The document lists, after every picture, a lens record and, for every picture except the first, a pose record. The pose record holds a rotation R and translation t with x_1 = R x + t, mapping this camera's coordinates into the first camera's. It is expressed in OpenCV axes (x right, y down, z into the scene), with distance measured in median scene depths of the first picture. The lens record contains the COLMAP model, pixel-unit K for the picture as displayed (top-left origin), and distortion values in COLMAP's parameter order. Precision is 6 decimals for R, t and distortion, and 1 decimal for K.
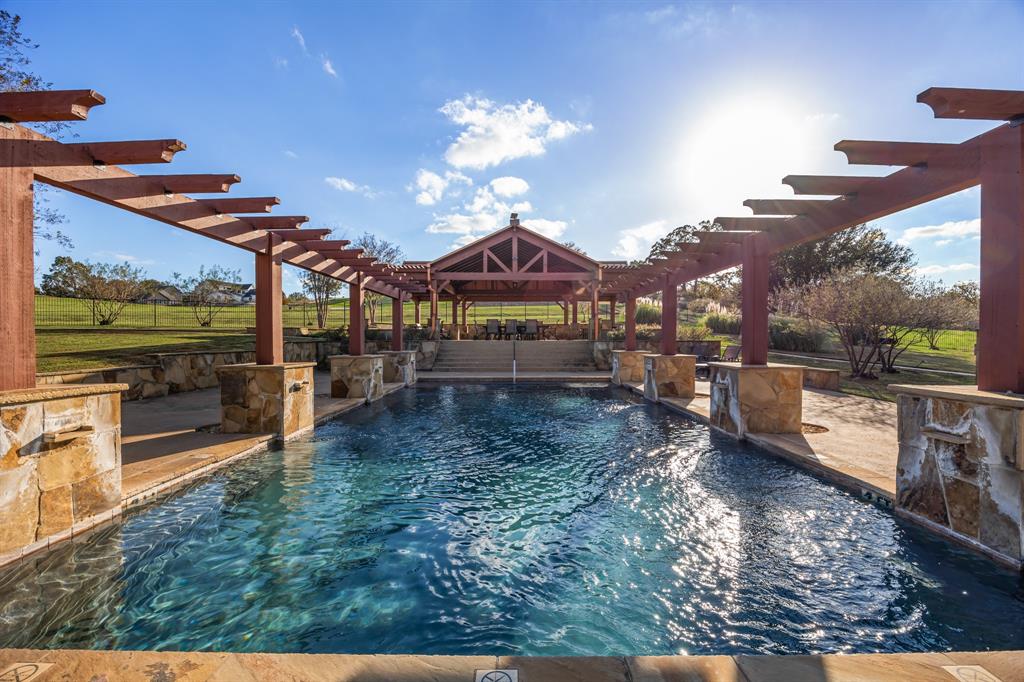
lens RADIAL K [[470.1, 0, 512.0], [0, 470.1, 341.0], [0, 0, 1]] dist [-0.000385, -0.000024]
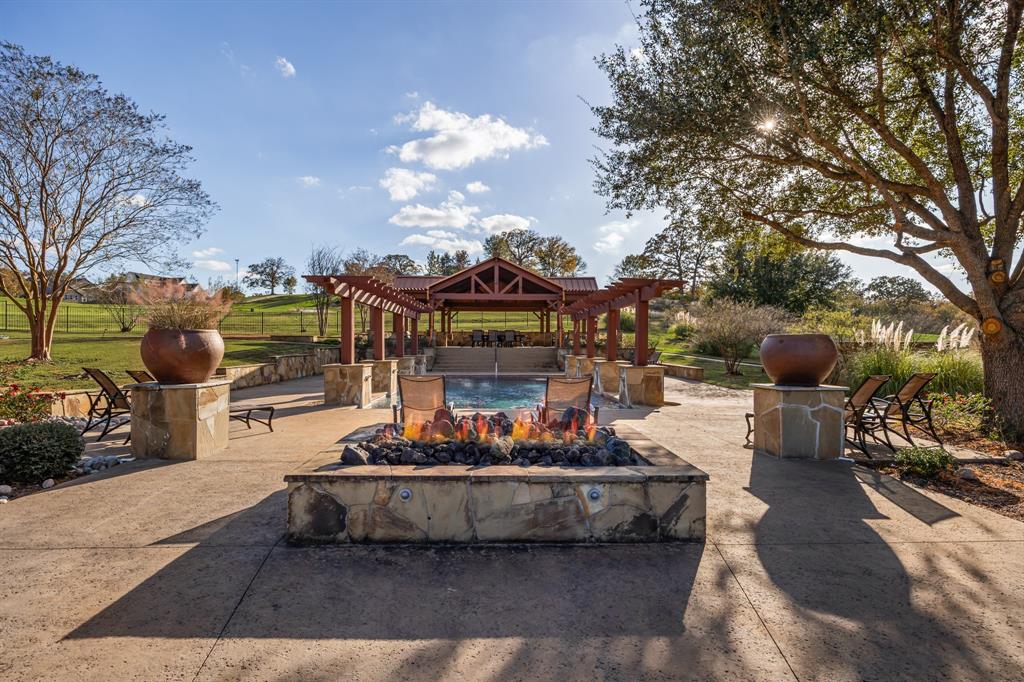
lens RADIAL K [[561.4, 0, 512.0], [0, 561.4, 341.0], [0, 0, 1]] dist [0.001051, 0.000113]
pose [[0.999249, 0.004243, 0.038523, -0.009394], [-0.003889, 0.999950, -0.009256, -0.004832], [-0.038560, 0.009100, 0.999215, -0.486083]]
